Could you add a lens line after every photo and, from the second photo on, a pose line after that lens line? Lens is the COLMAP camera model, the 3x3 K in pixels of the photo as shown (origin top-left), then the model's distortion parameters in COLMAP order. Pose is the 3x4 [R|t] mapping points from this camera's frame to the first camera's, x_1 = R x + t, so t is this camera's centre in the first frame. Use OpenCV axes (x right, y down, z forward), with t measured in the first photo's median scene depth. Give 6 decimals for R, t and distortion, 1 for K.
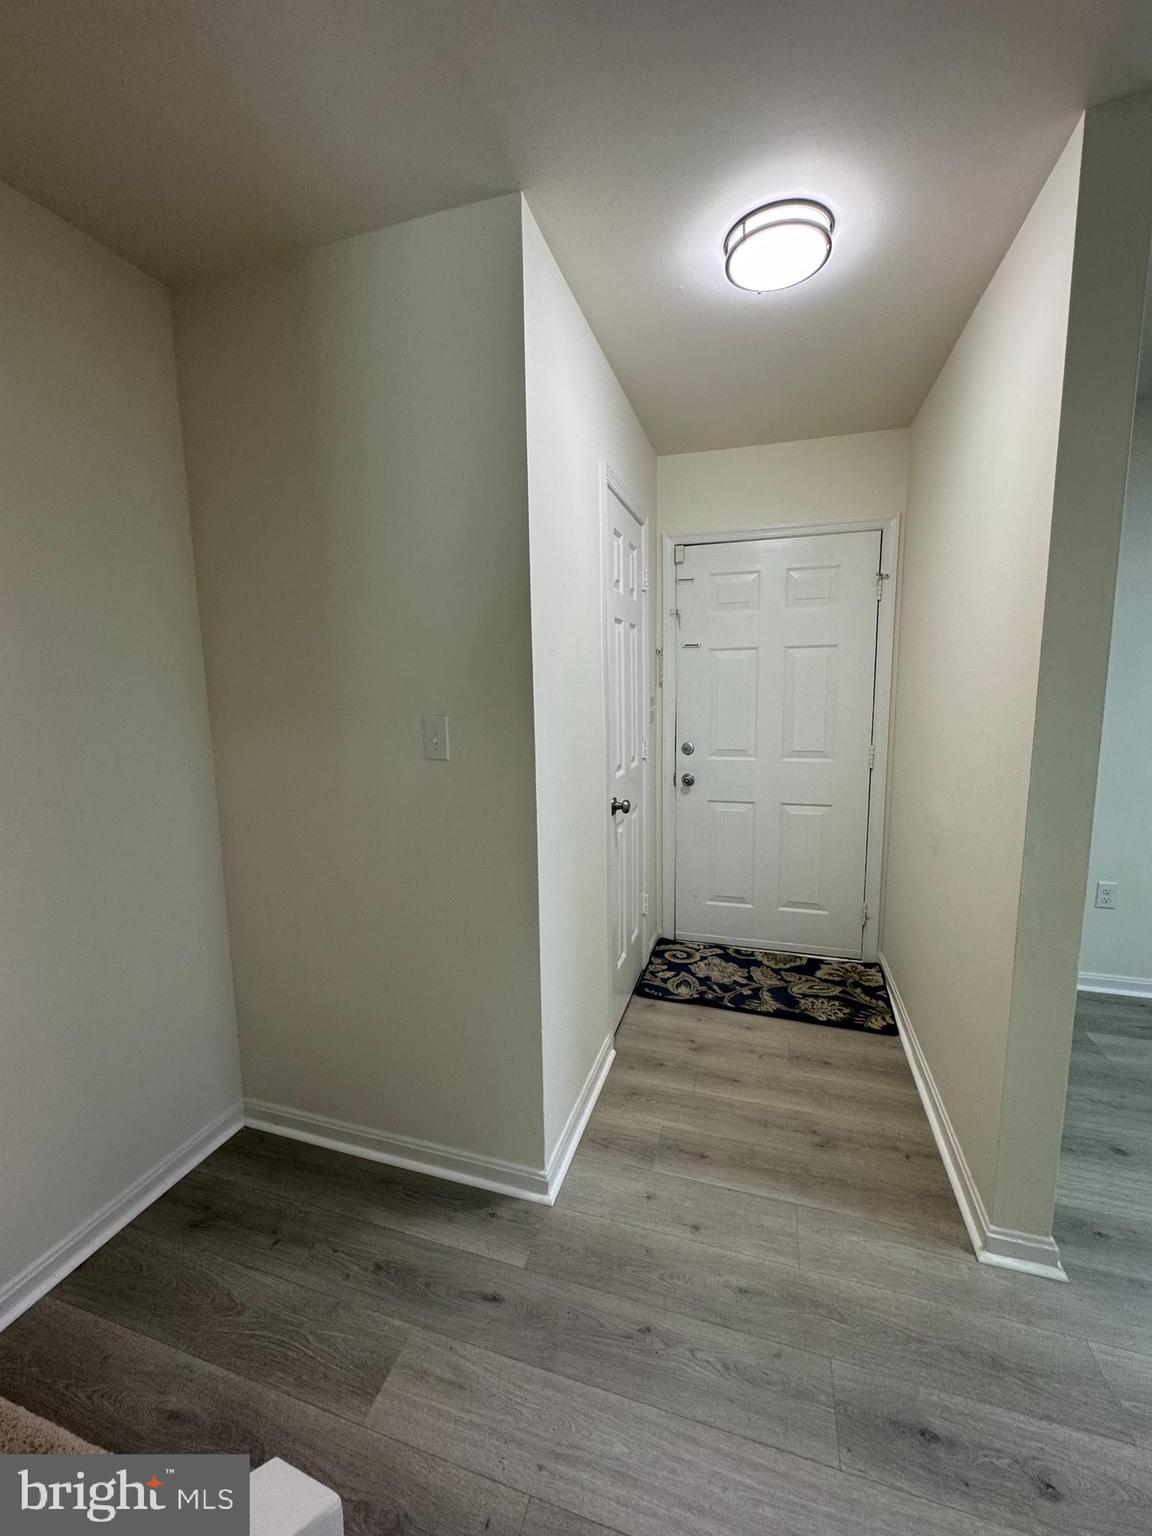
lens RADIAL K [[615.0, 0, 577.7], [0, 615.0, 762.3], [0, 0, 1]] dist [-0.003059, 0.000630]
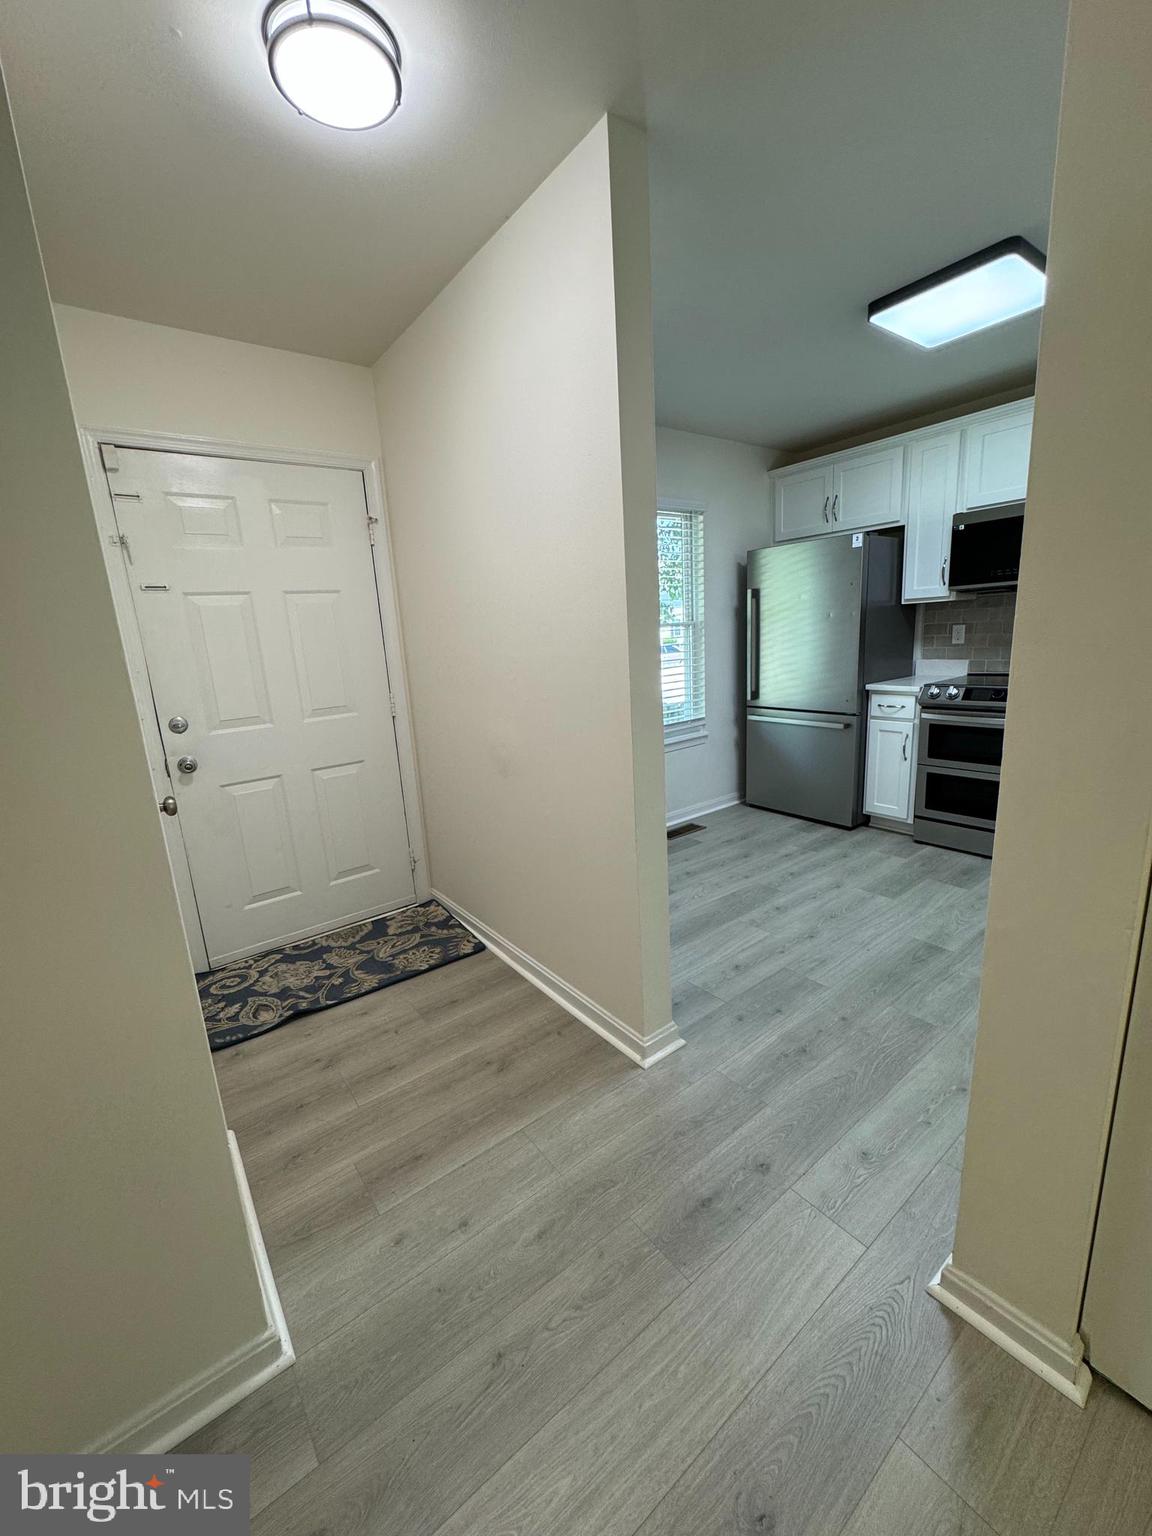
lens RADIAL K [[615.0, 0, 576.8], [0, 615.0, 763.4], [0, 0, 1]] dist [-0.003059, 0.000630]
pose [[0.579987, -0.191301, 0.791845, -0.222339], [0.155186, 0.980181, 0.123135, 0.010926], [-0.799708, 0.051466, 0.598180, 0.226628]]
